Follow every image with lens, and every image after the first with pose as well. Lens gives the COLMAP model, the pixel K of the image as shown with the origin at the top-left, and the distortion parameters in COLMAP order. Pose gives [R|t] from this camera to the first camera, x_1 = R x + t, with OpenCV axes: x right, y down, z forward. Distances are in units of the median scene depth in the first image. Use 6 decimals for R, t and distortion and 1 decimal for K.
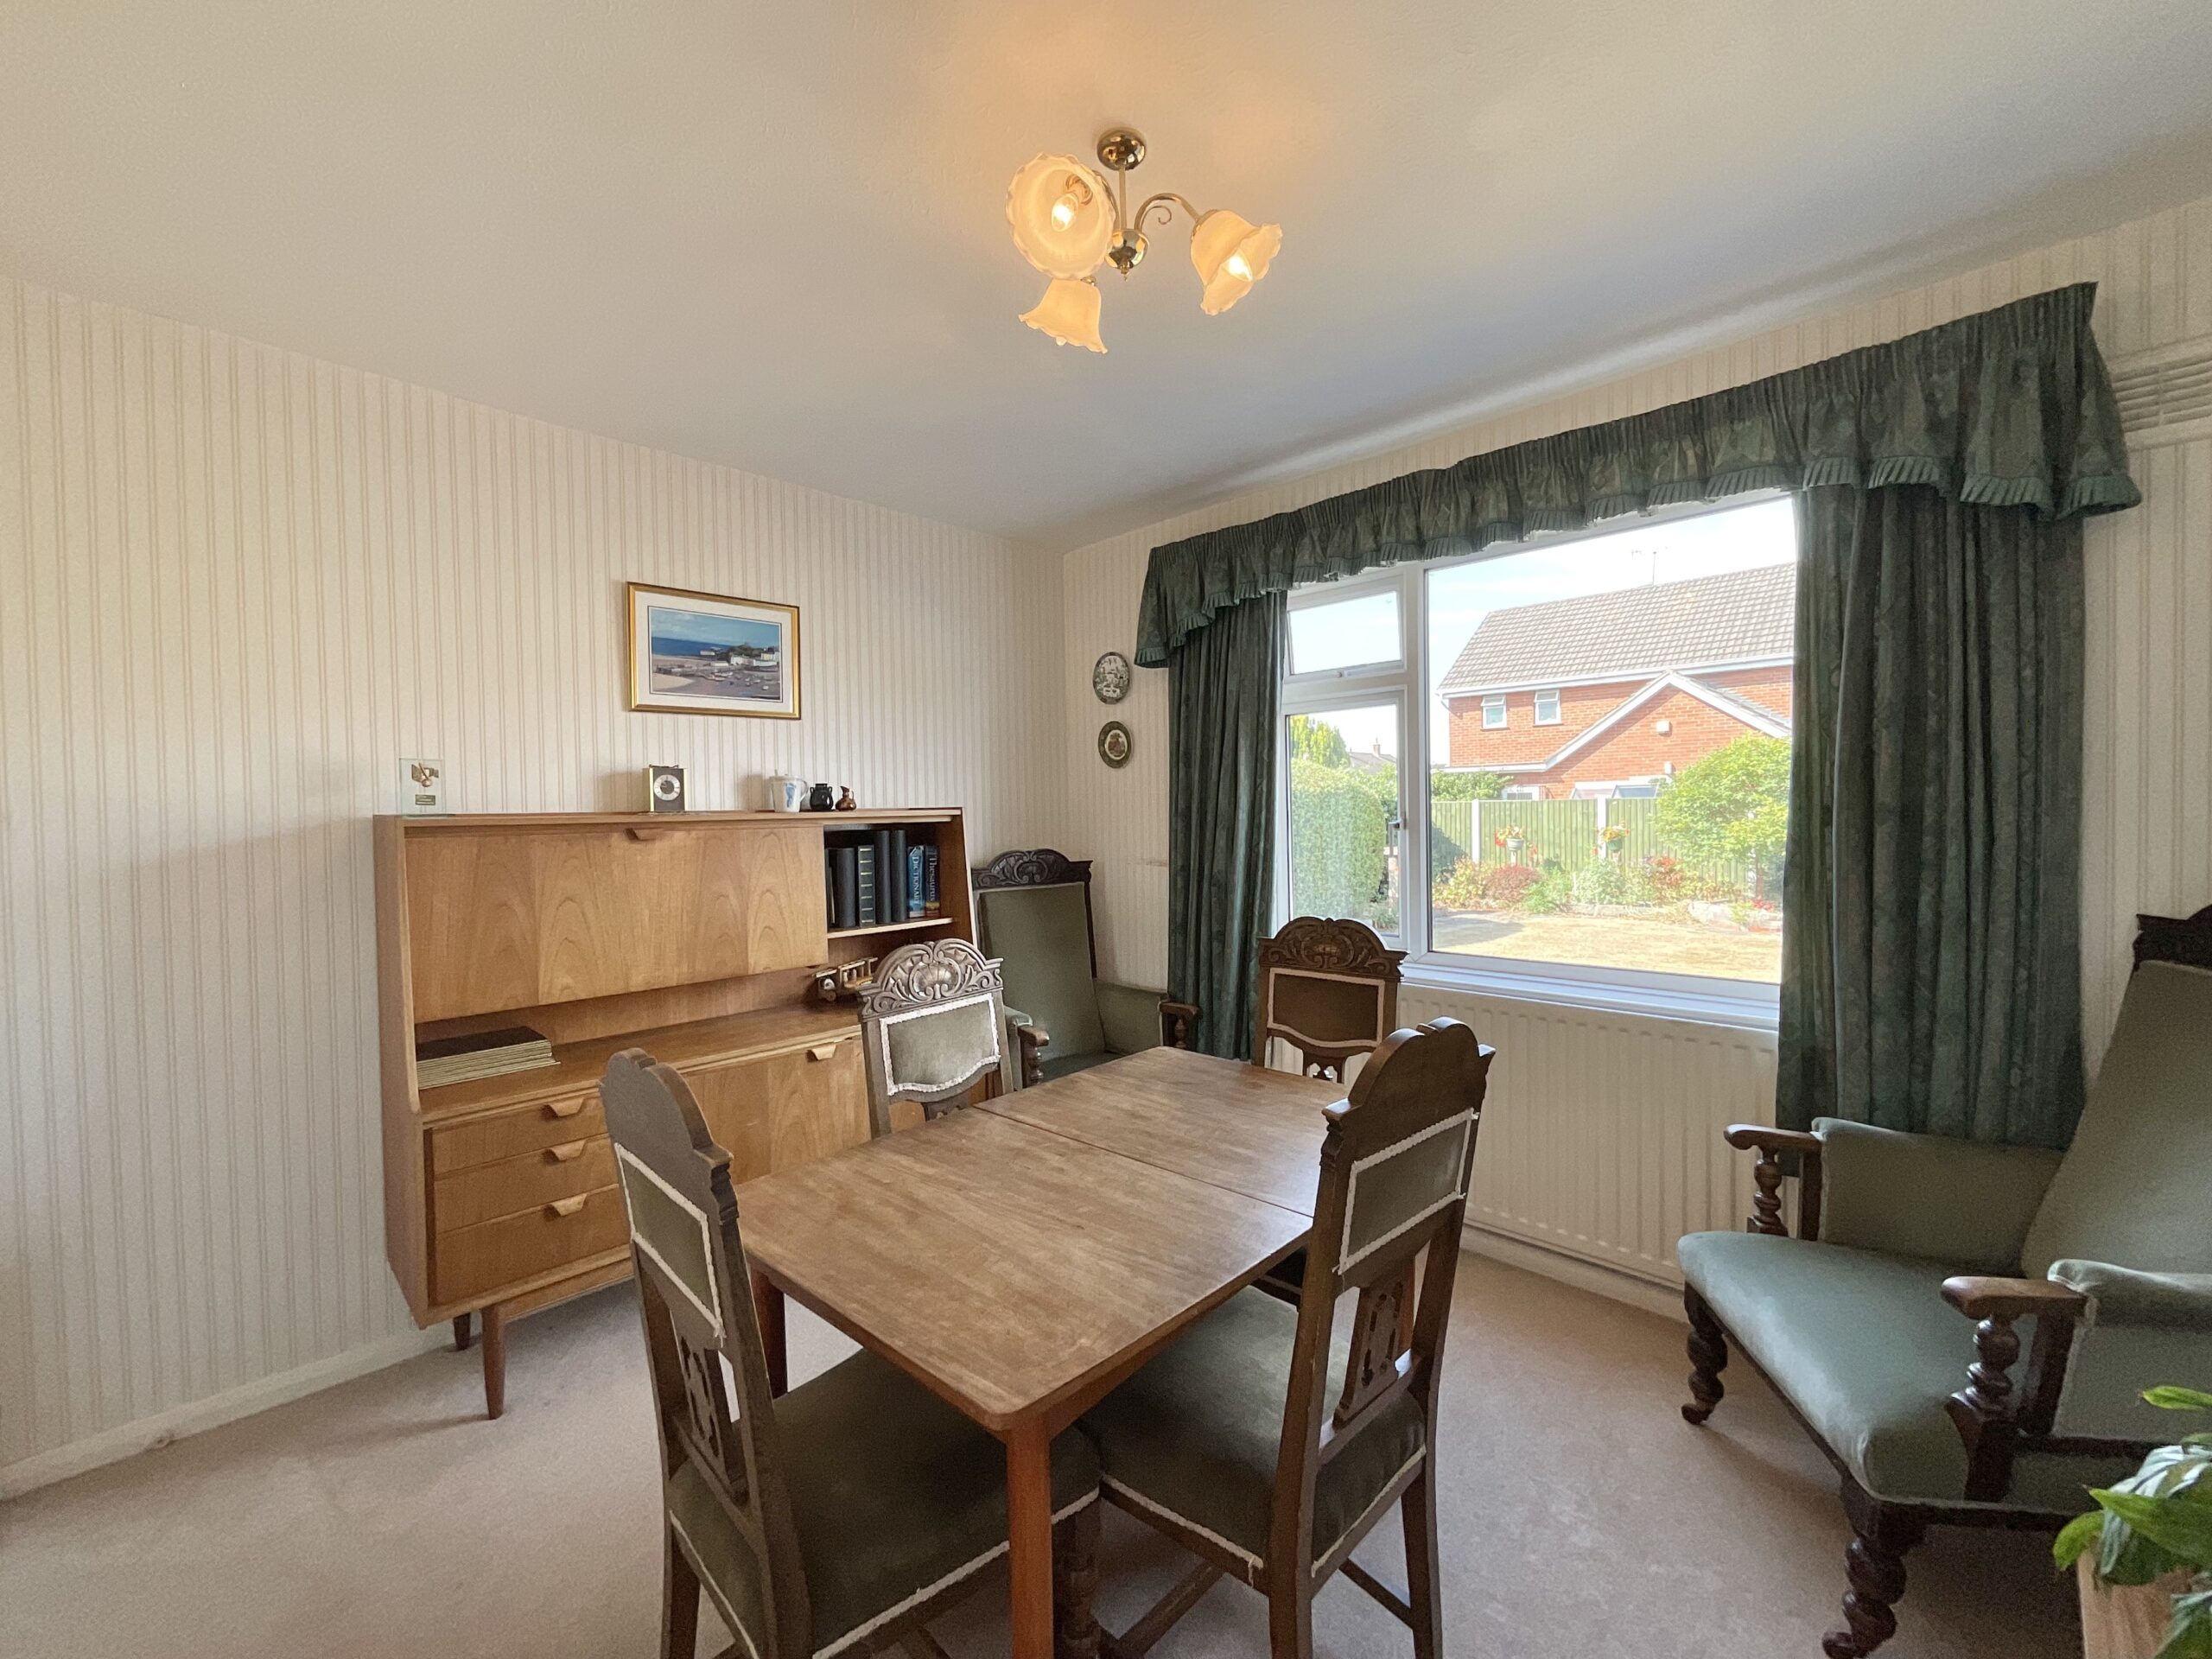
lens RADIAL K [[904.3, 0, 1101.3], [0, 904.3, 831.8], [0, 0, 1]] dist [-0.000502, -0.001540]
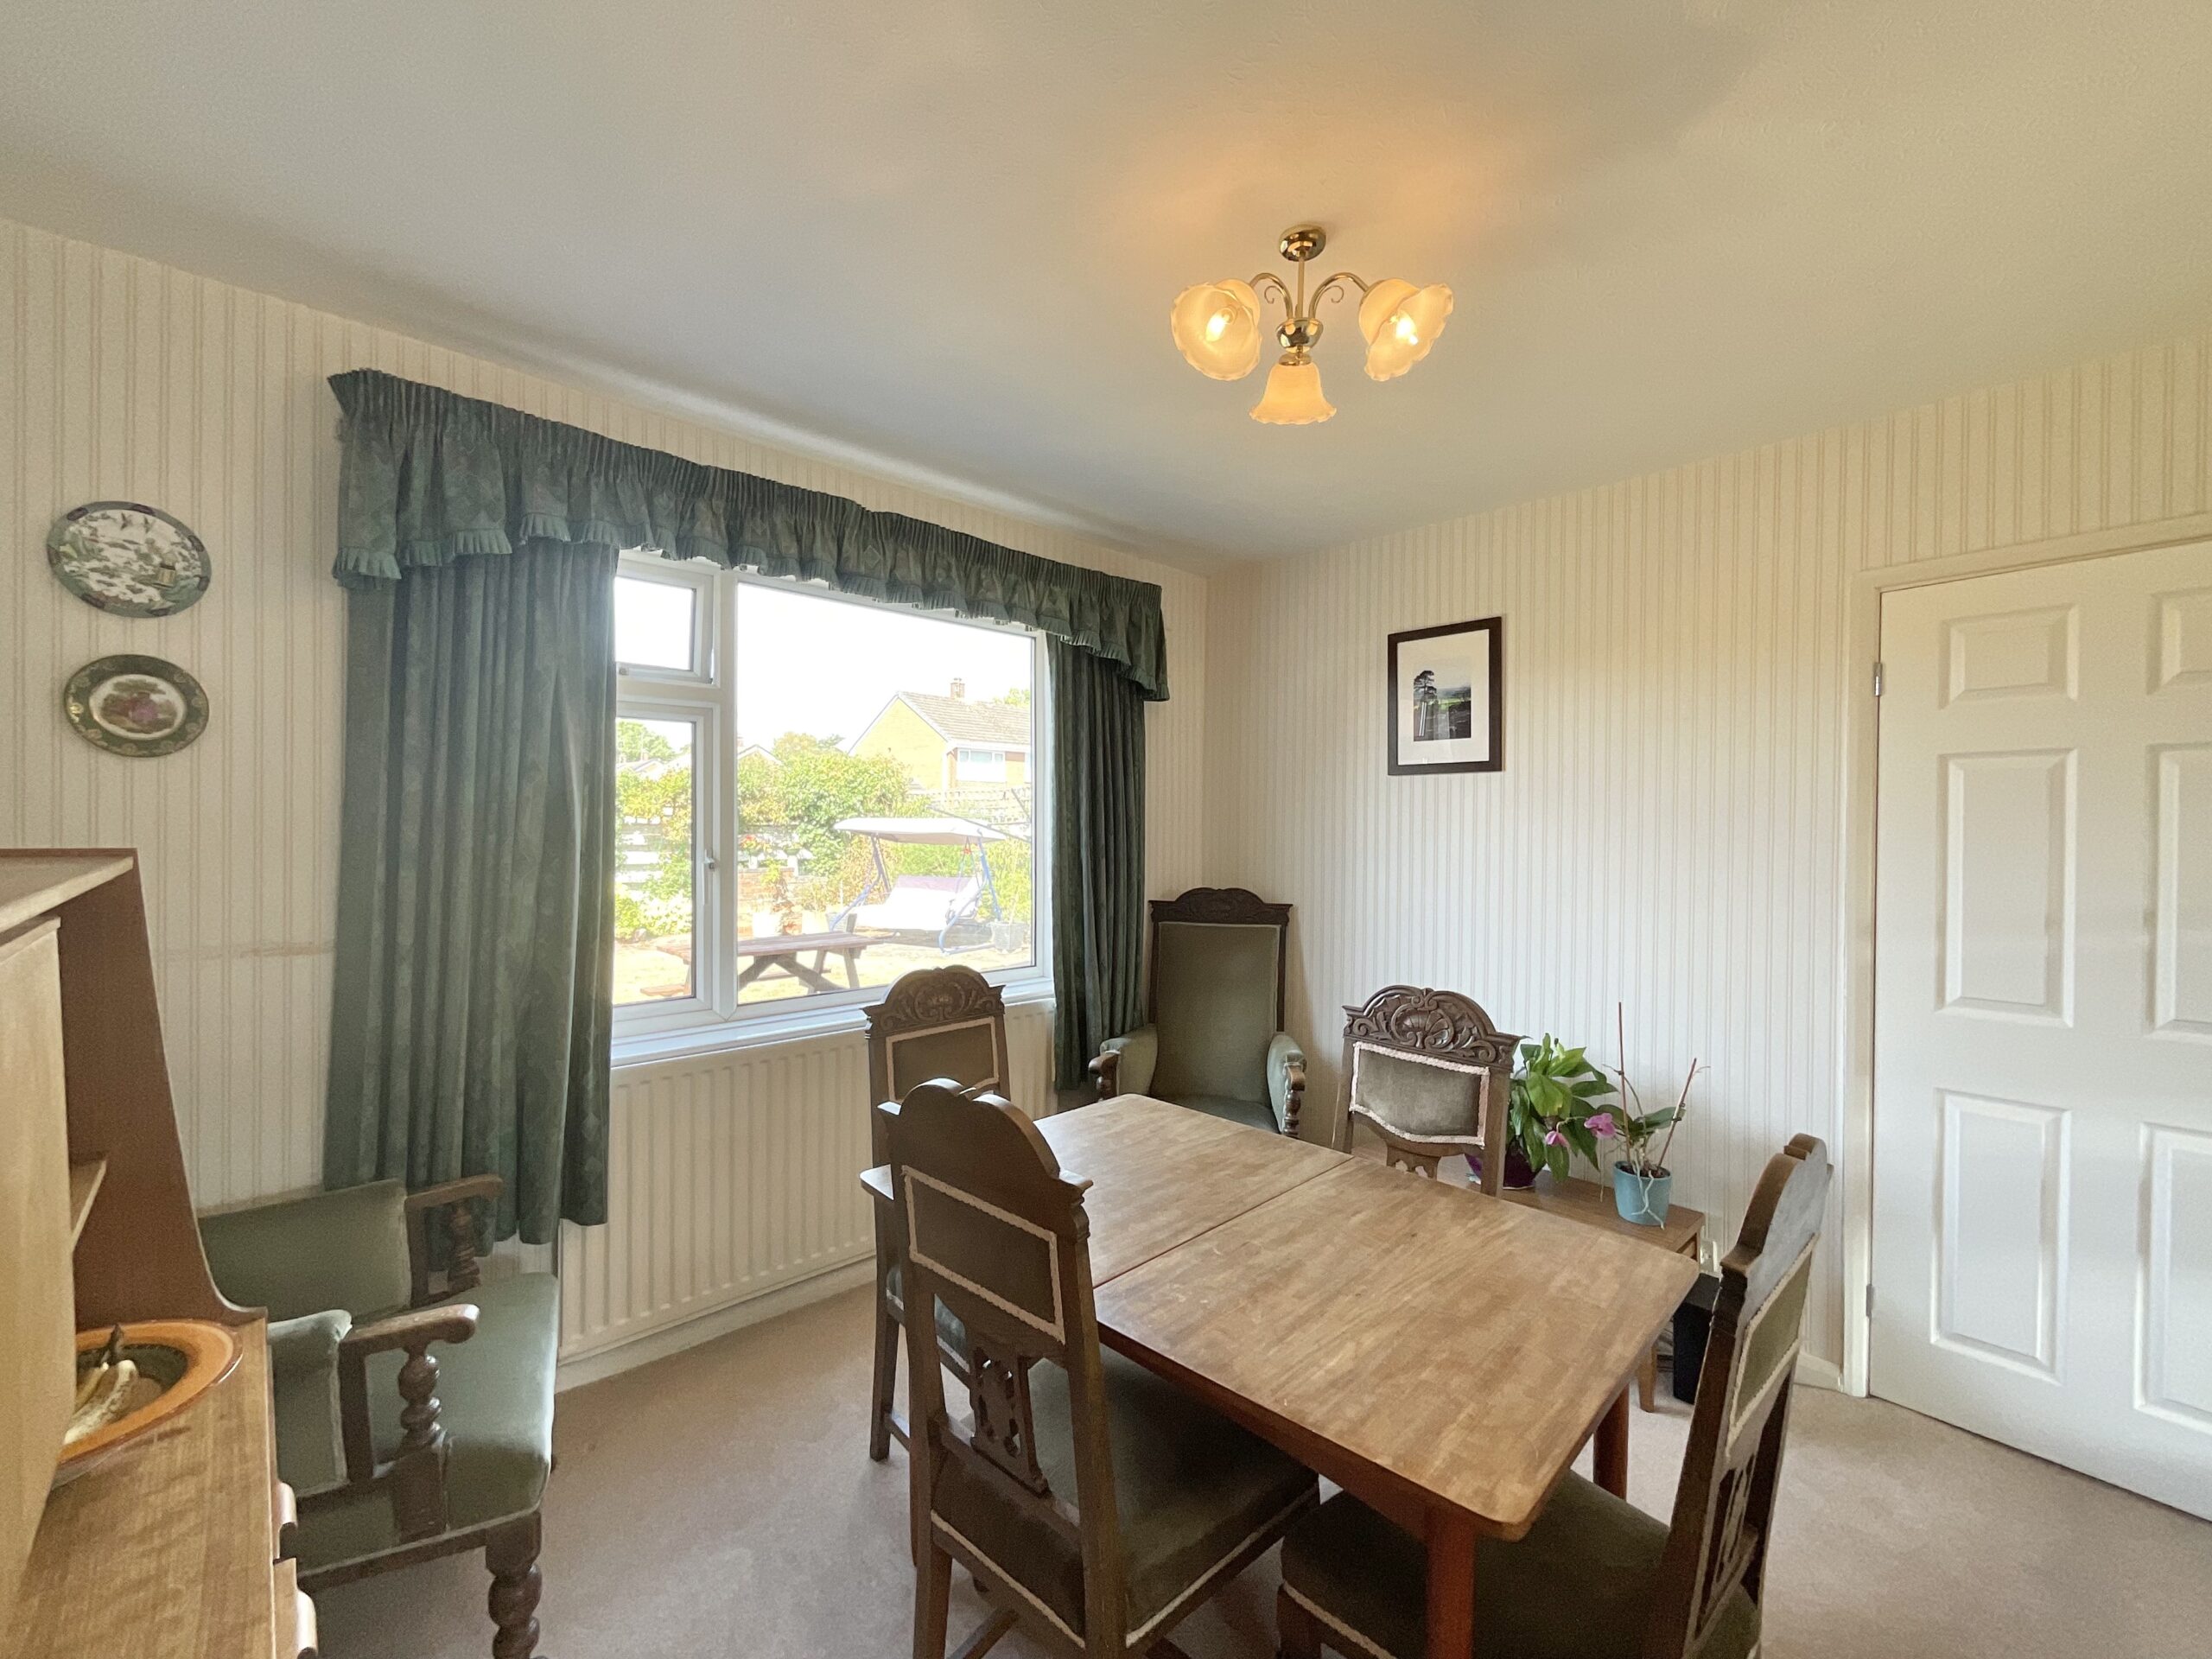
lens RADIAL K [[904.3, 0, 1107.6], [0, 904.3, 829.2], [0, 0, 1]] dist [-0.000502, -0.001540]
pose [[0.032223, 0.010567, 0.999425, -0.515076], [0.011949, 0.999869, -0.010957, -0.027428], [-0.999409, 0.012295, 0.032092, 0.593443]]
